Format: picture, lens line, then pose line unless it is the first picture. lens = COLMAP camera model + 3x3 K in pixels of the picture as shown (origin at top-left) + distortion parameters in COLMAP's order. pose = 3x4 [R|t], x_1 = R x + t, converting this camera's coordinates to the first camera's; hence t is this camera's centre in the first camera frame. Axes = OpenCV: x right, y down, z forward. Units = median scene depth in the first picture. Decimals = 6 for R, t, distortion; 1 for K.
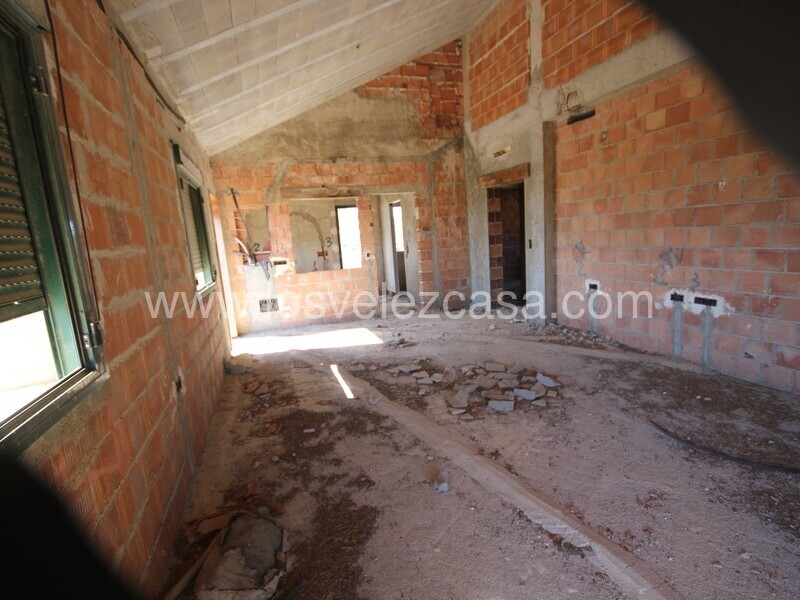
lens RADIAL K [[415.1, 0, 405.7], [0, 415.1, 304.3], [0, 0, 1]] dist [0.000201, -0.003806]
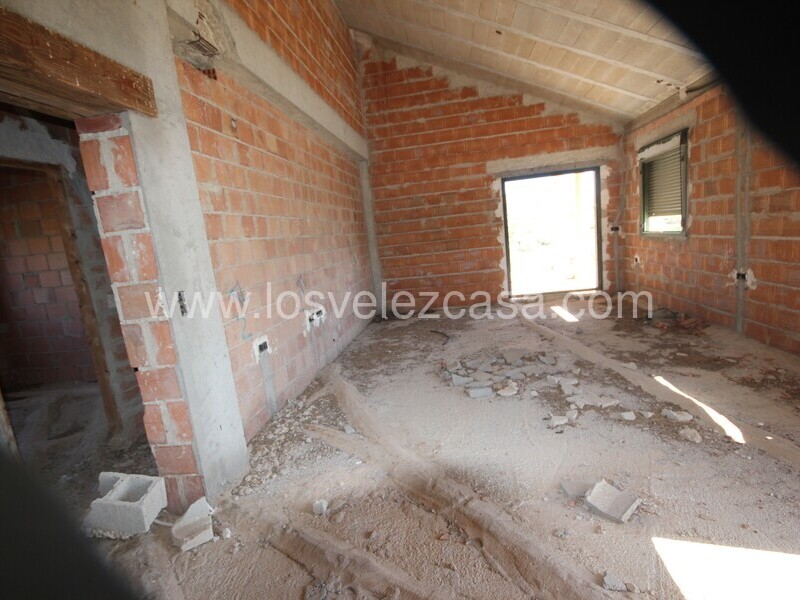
lens RADIAL K [[415.1, 0, 404.0], [0, 415.1, 309.0], [0, 0, 1]] dist [0.000201, -0.003806]
pose [[-0.884330, 0.085780, 0.458915, -0.040778], [0.237925, 0.928554, 0.284918, -0.191628], [-0.401687, 0.361149, -0.841557, 1.191344]]
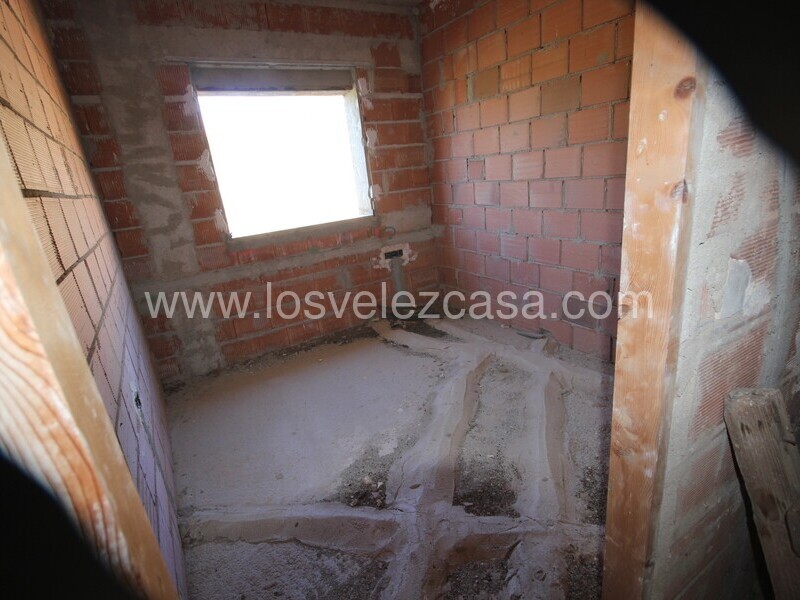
lens RADIAL K [[415.1, 0, 402.2], [0, 415.1, 303.9], [0, 0, 1]] dist [0.000201, -0.003806]
pose [[-0.209286, -0.205417, 0.956035, 0.104130], [0.277054, 0.925168, 0.259435, -0.191310], [-0.937785, 0.319169, -0.136713, 1.133918]]
